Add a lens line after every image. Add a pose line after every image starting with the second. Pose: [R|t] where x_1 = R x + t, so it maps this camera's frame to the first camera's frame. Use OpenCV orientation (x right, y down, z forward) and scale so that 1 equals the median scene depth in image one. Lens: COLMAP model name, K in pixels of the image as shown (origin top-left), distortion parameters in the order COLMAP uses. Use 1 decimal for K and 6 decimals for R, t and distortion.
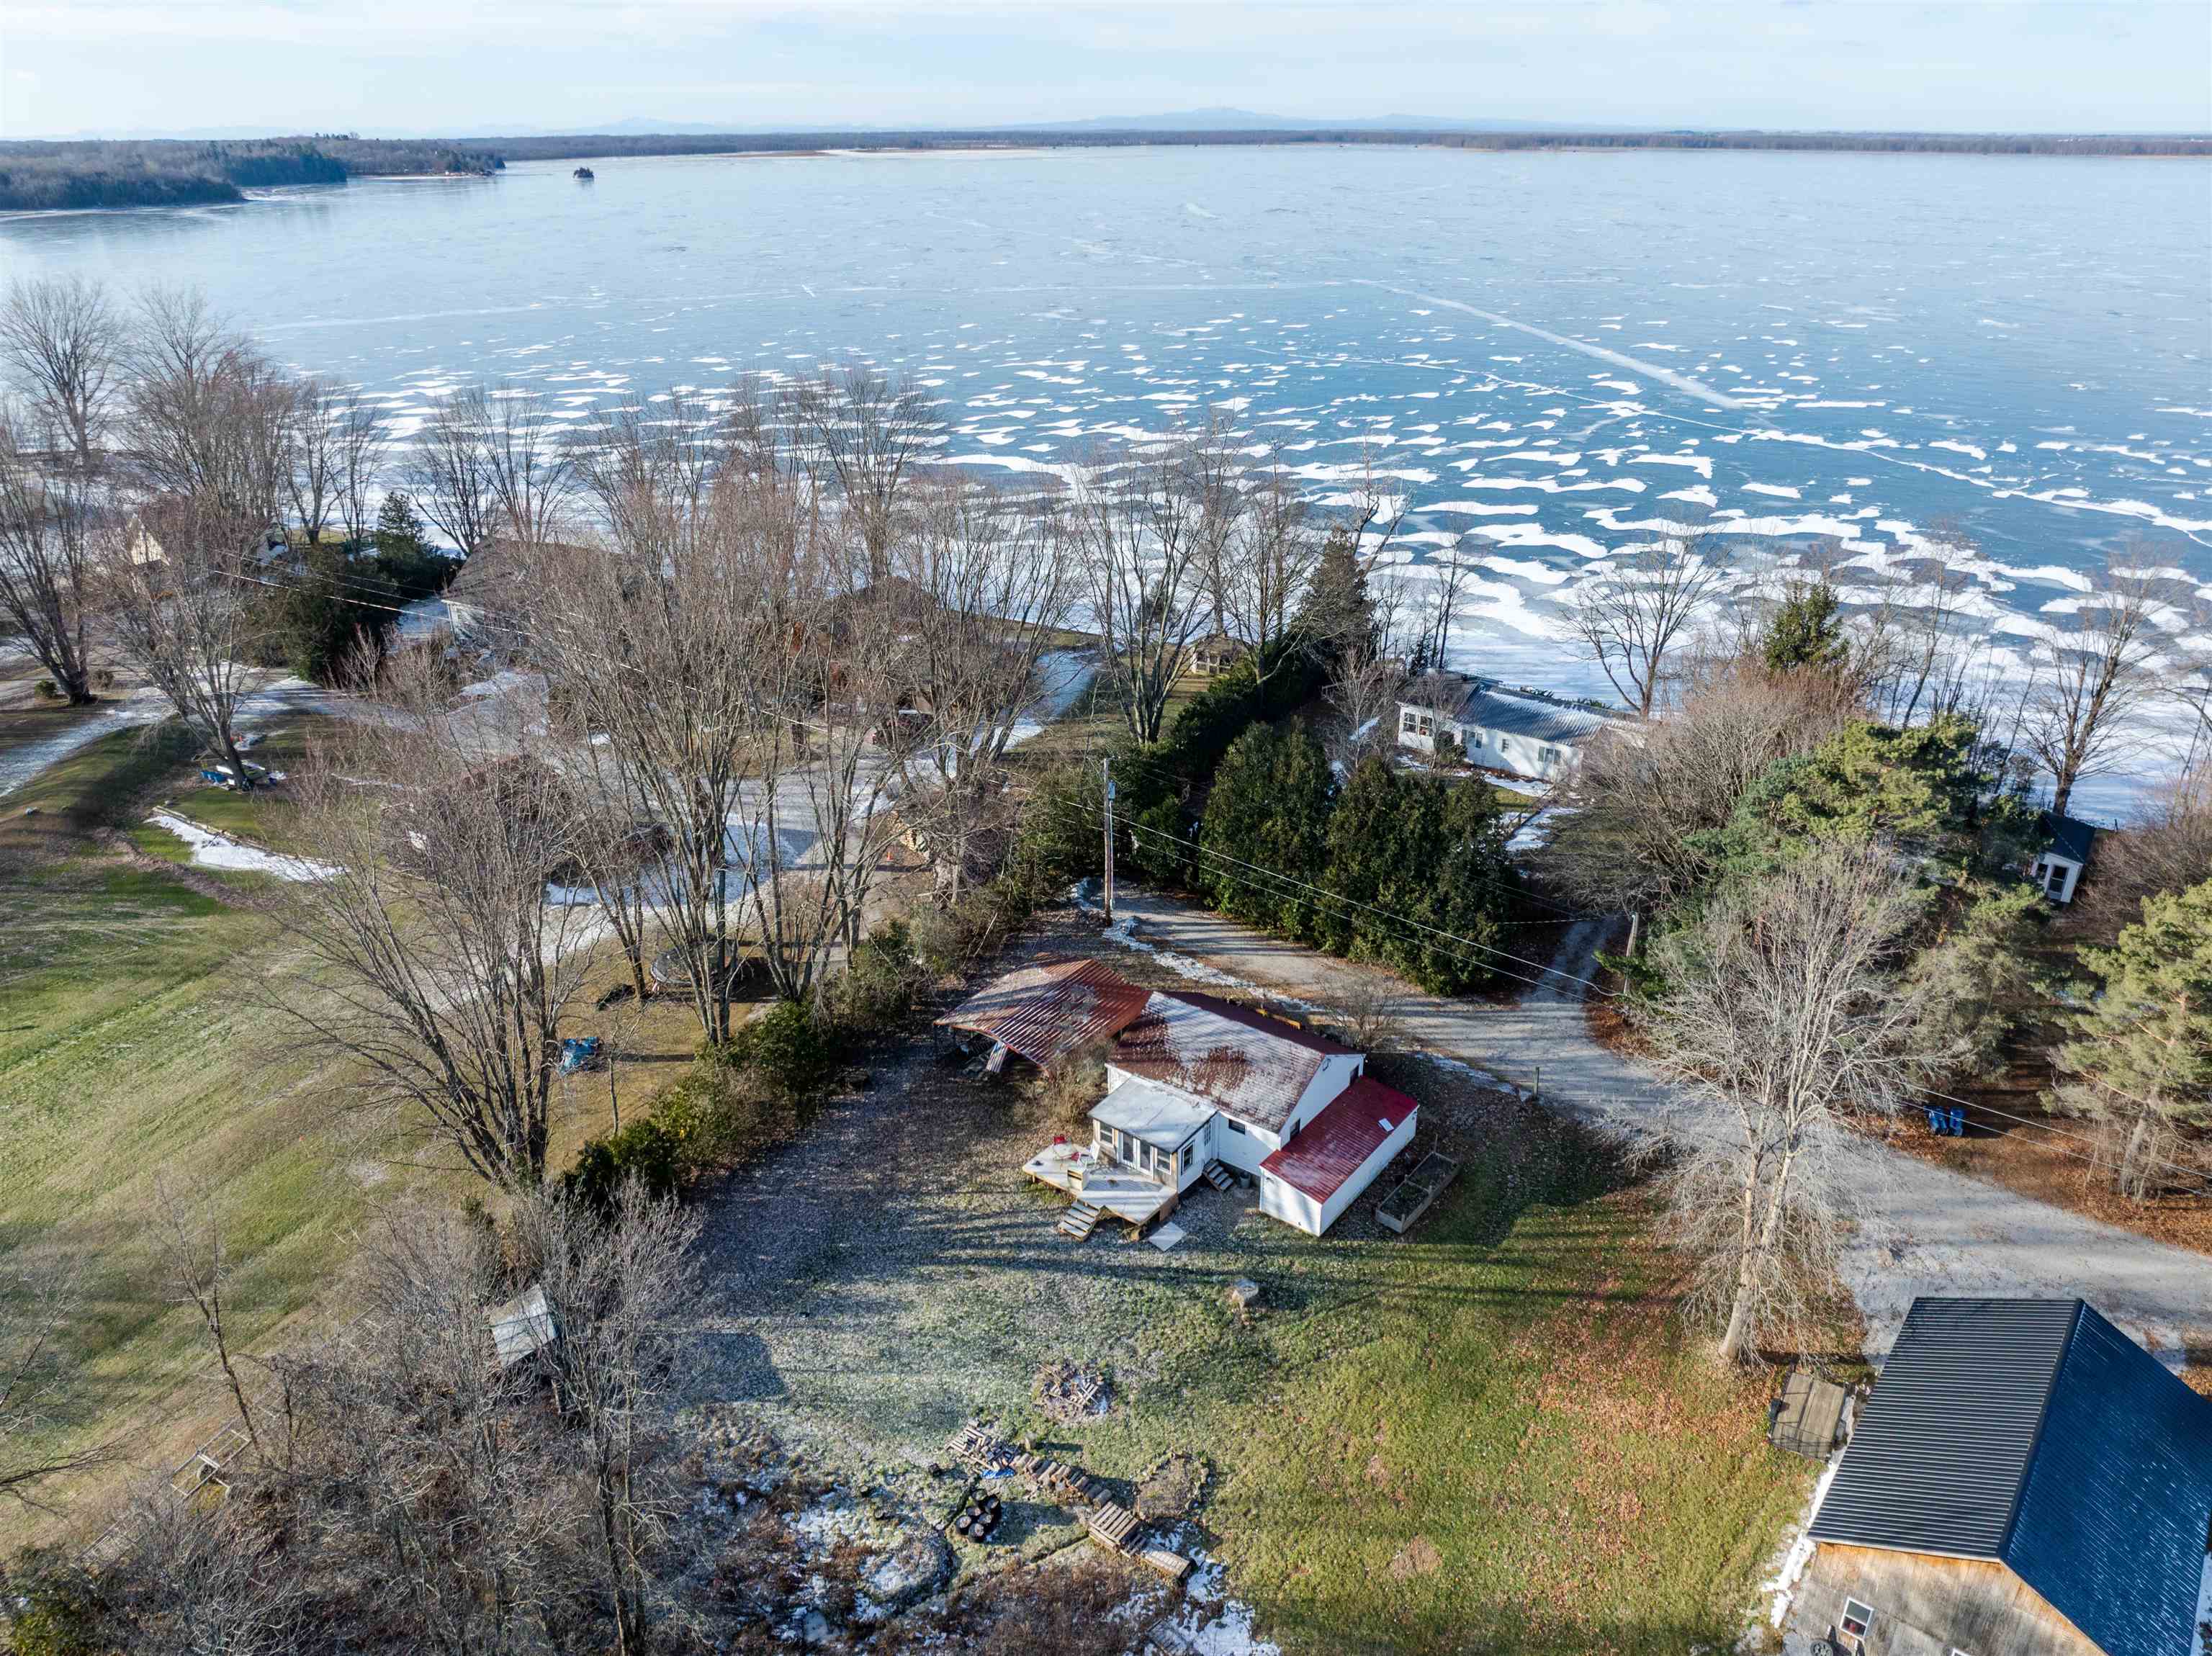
lens RADIAL K [[1553.2, 0, 1106.0], [0, 1553.2, 828.0], [0, 0, 1]] dist [-0.032553, -0.009051]
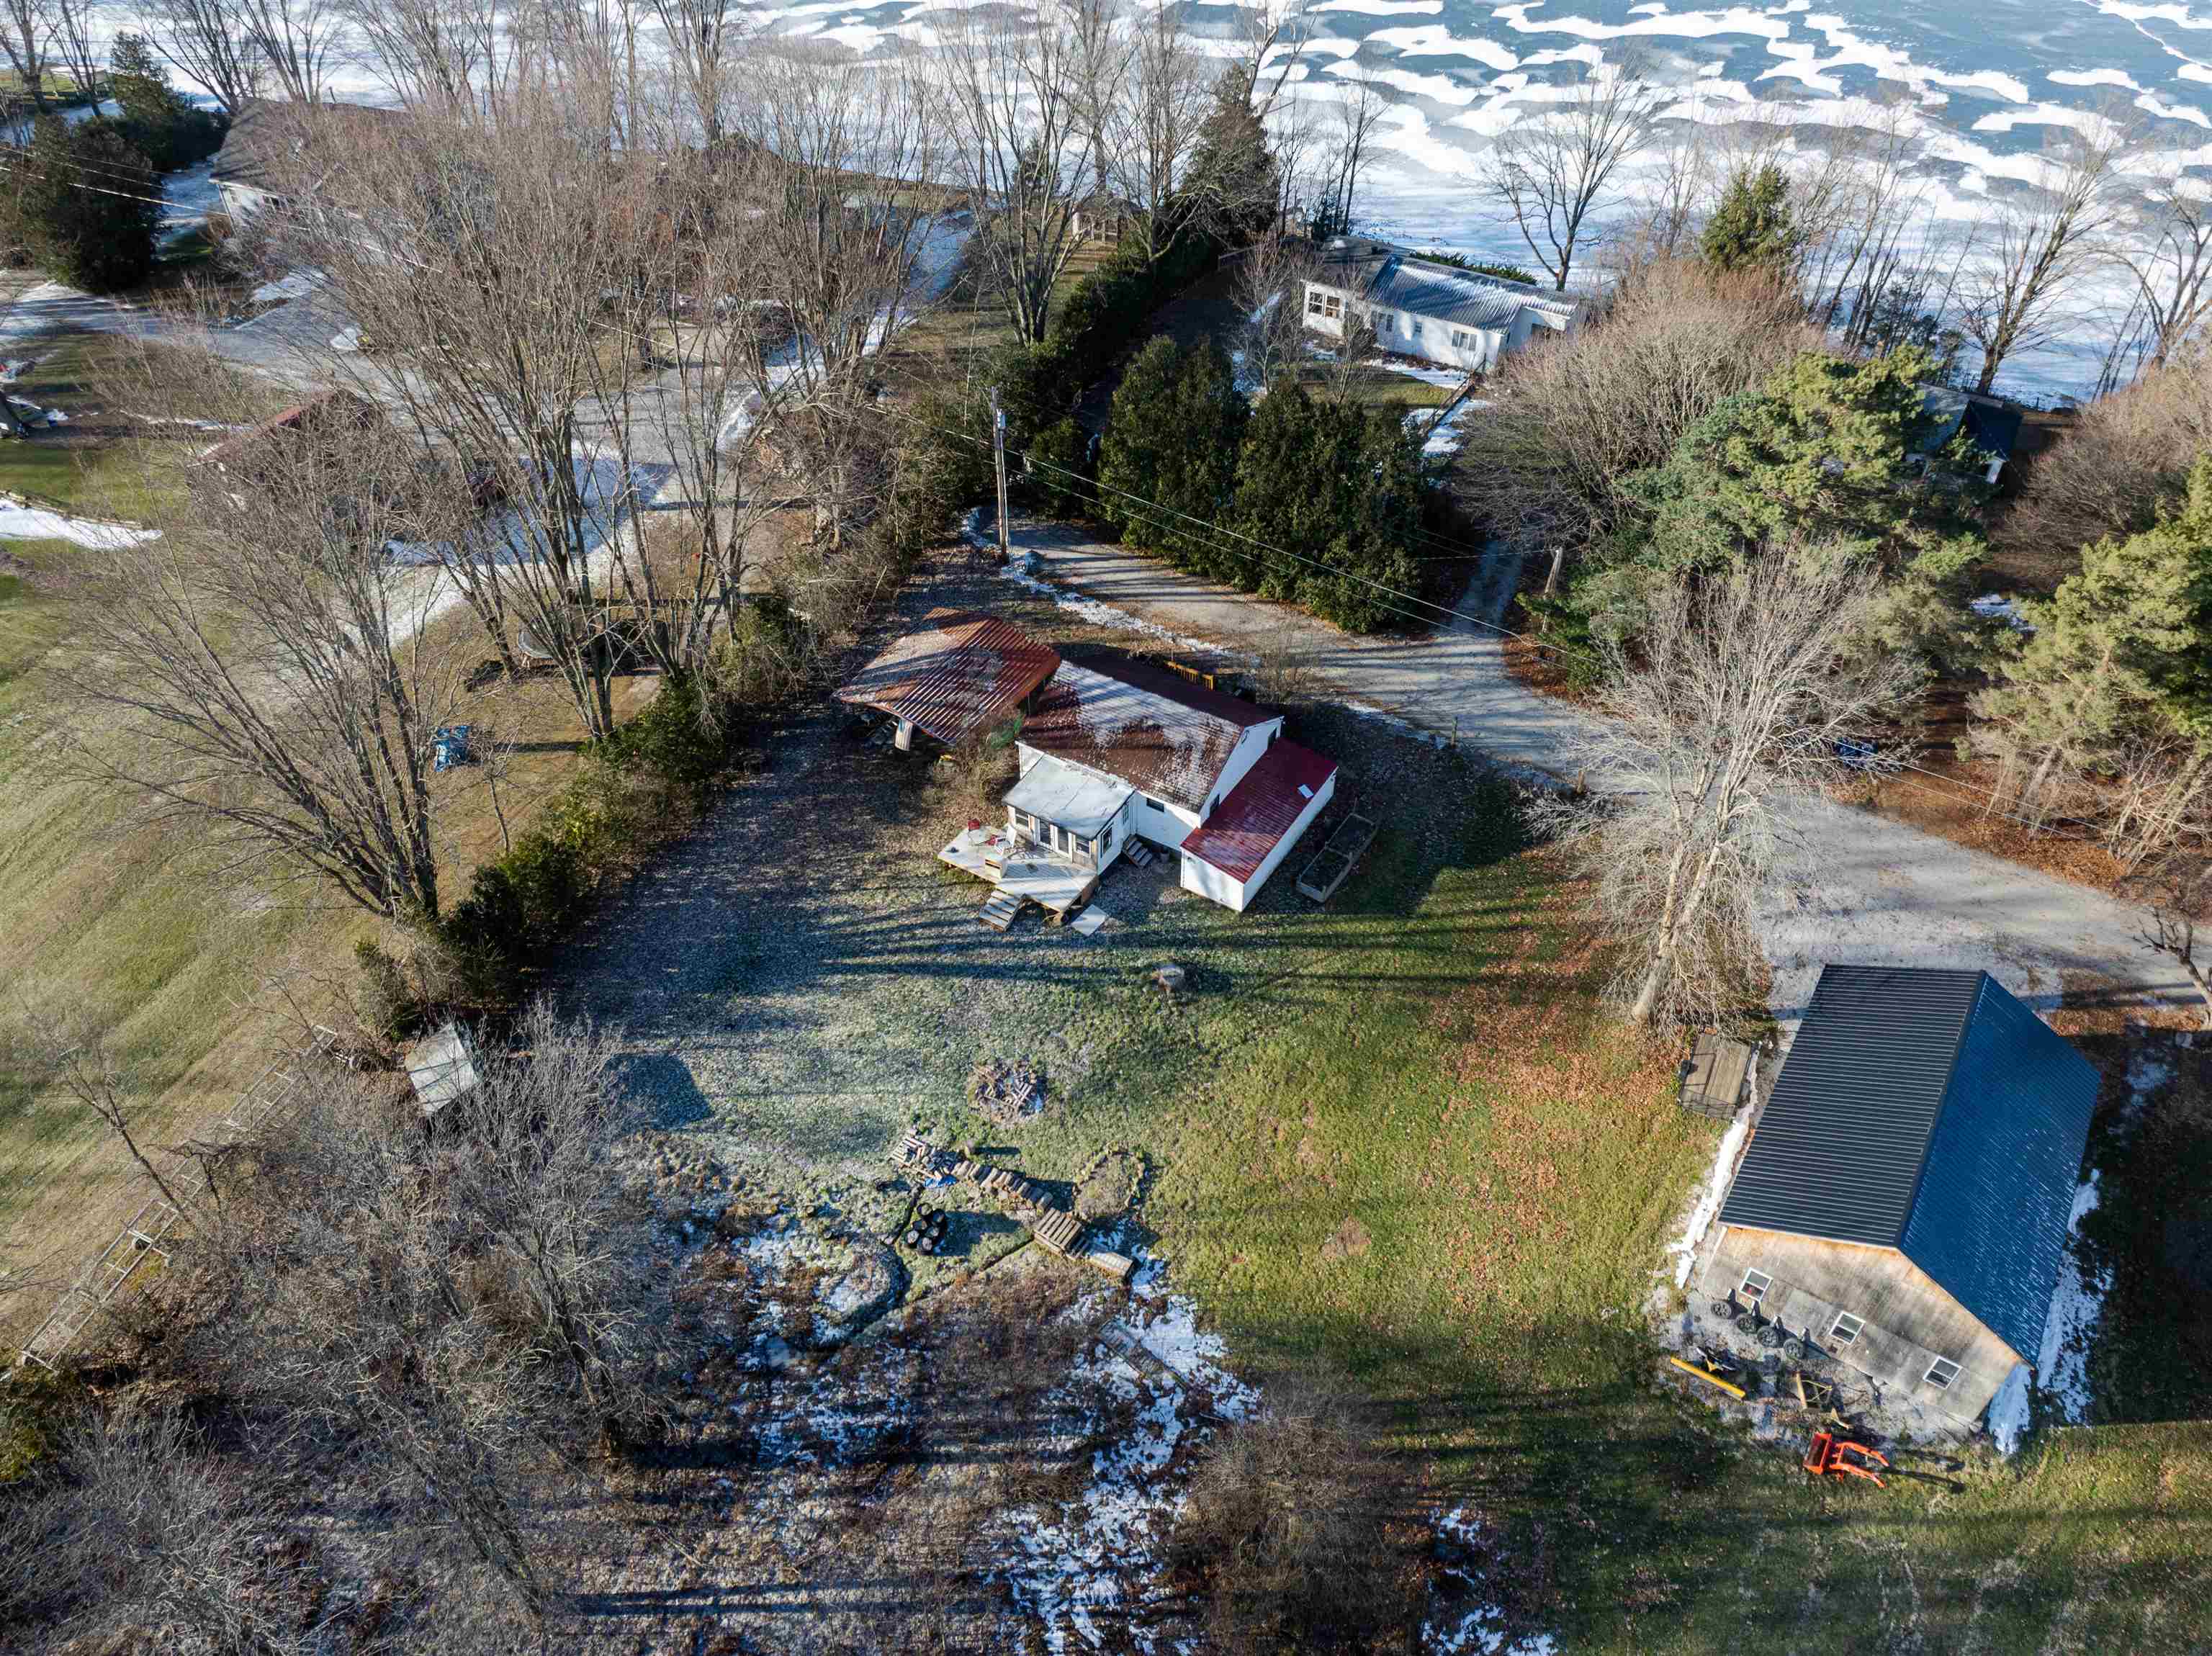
lens RADIAL K [[1552.3, 0, 1106.4], [0, 1552.3, 821.8], [0, 0, 1]] dist [-0.019961, -0.025718]
pose [[0.996033, -0.057549, 0.067868, -0.011250], [0.034473, 0.952707, 0.301928, -0.079093], [-0.082034, -0.298391, 0.950912, 0.058711]]
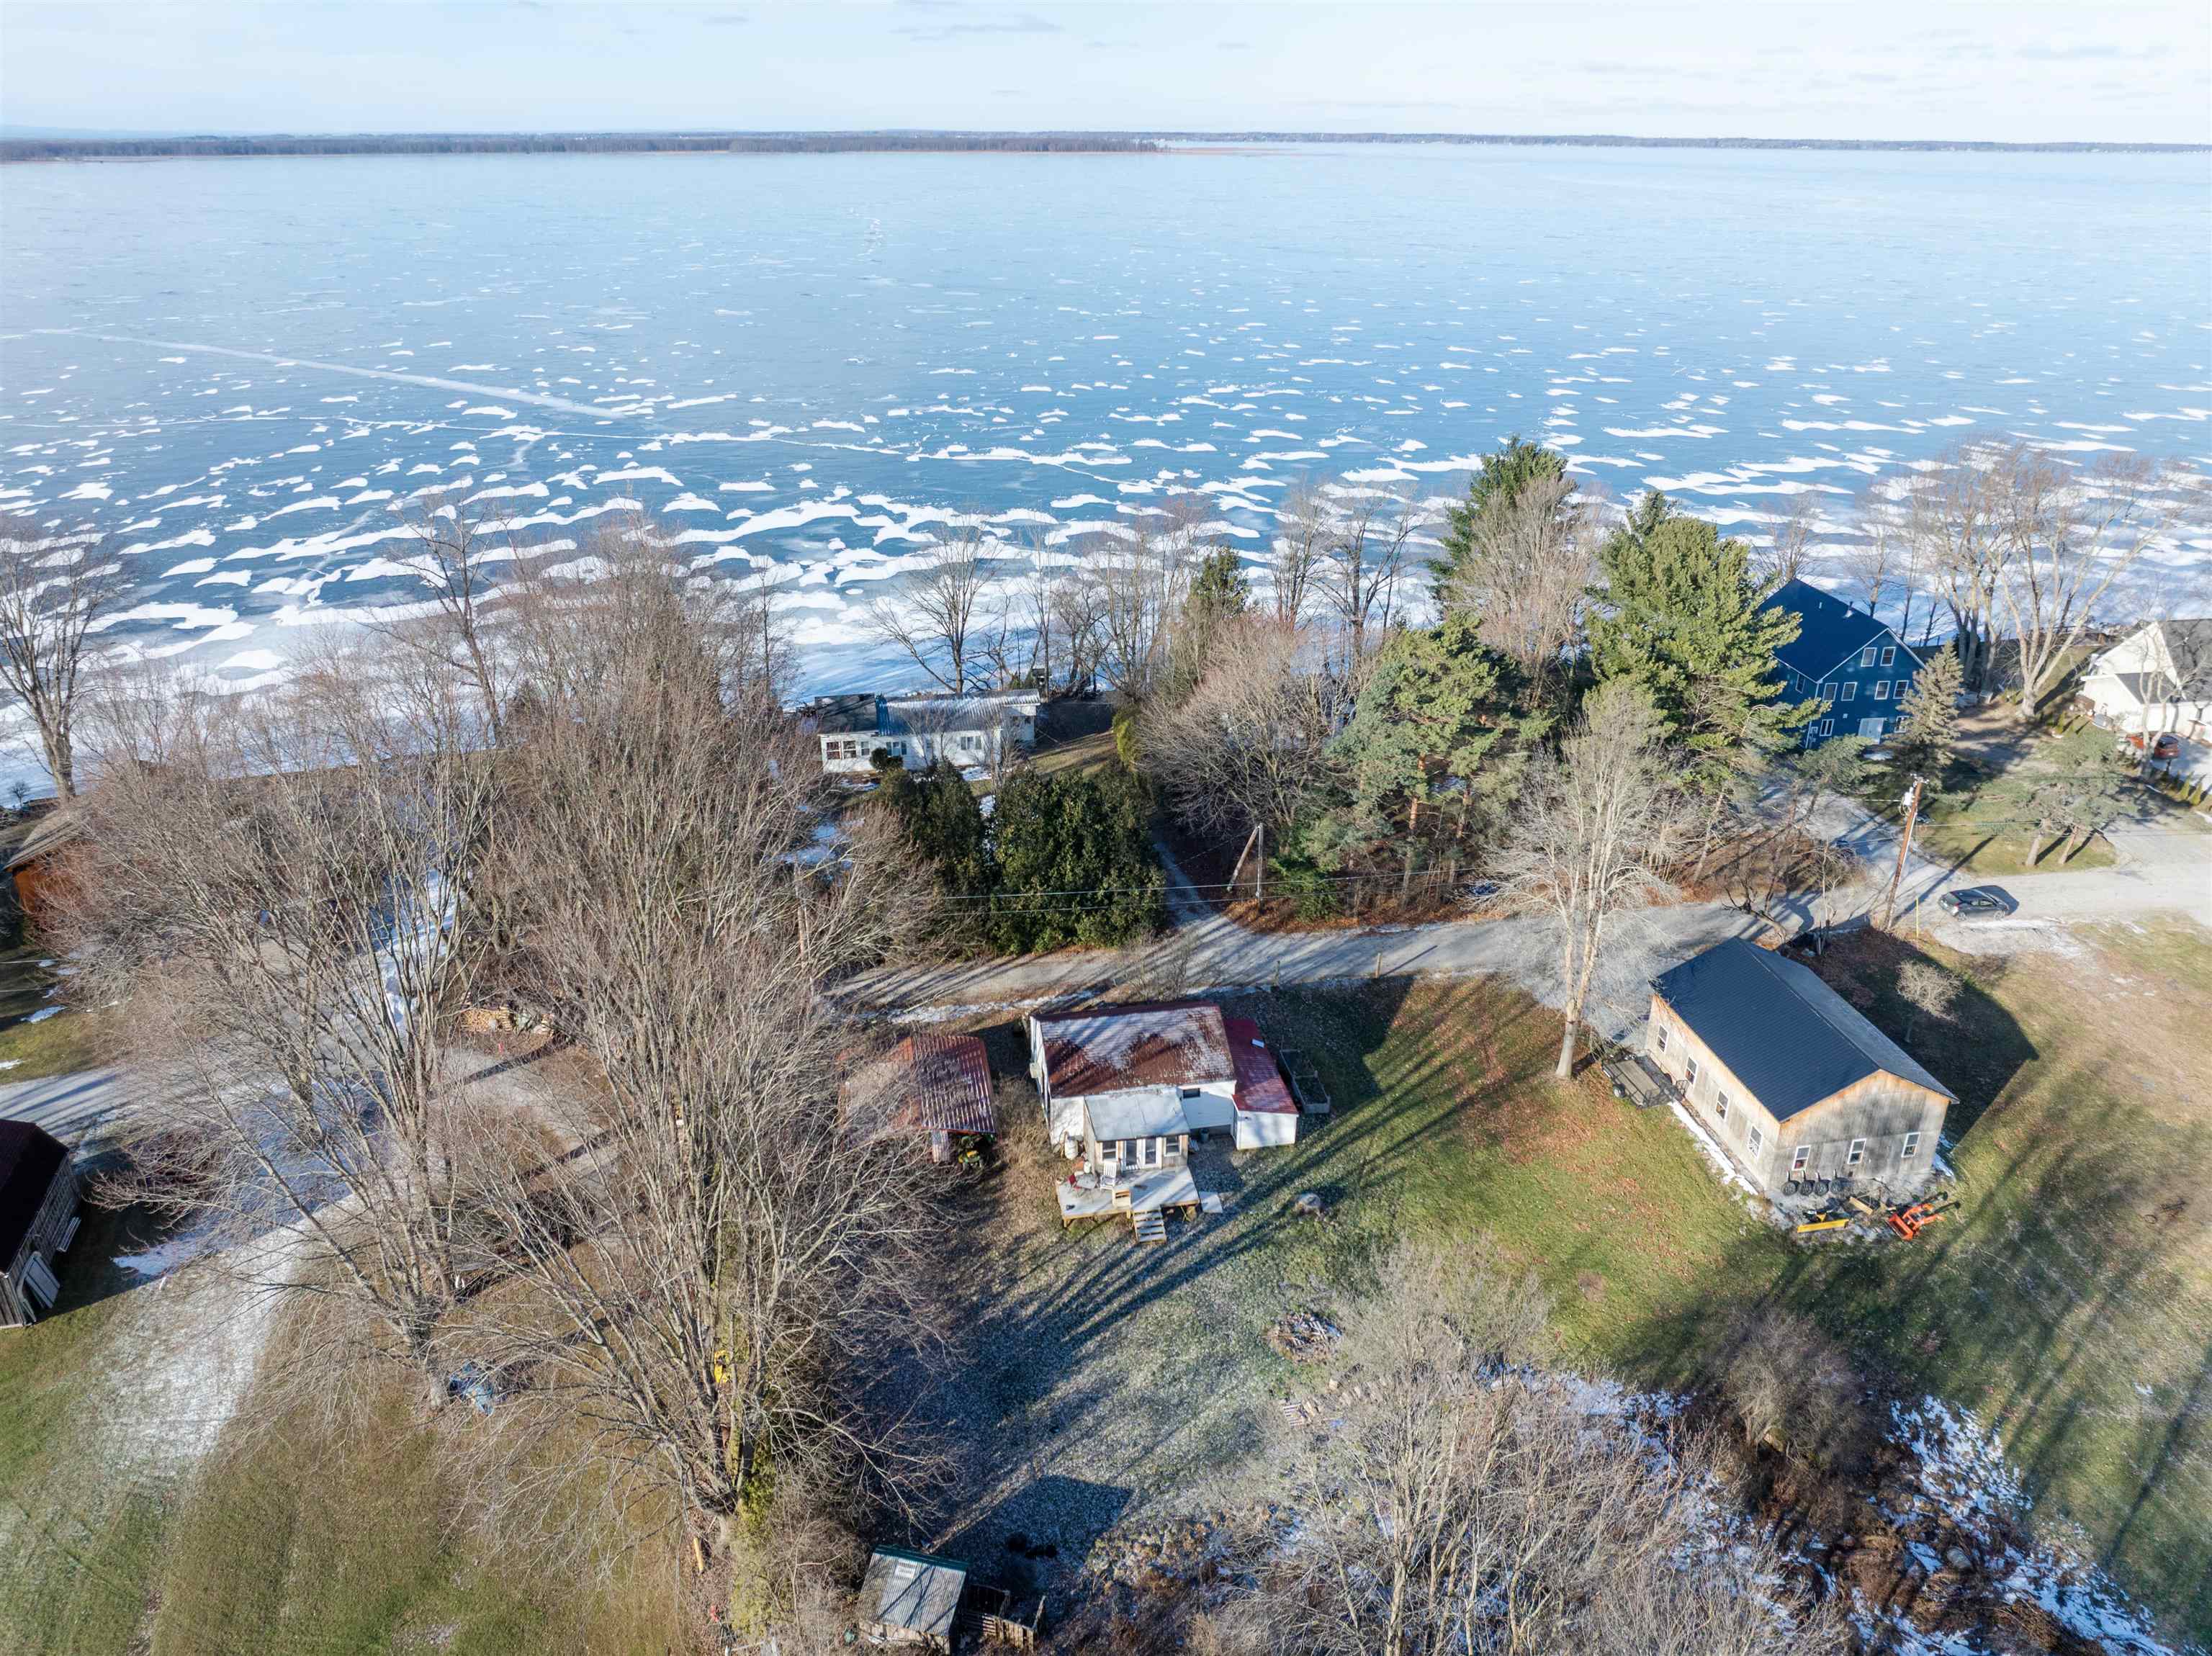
lens RADIAL K [[1548.3, 0, 1106.0], [0, 1548.3, 828.0], [0, 0, 1]] dist [-0.021268, -0.033391]
pose [[0.675726, -0.298656, 0.673943, -0.561999], [0.298886, 0.946731, 0.119865, -0.124077], [-0.673841, 0.120437, 0.728995, 0.162068]]
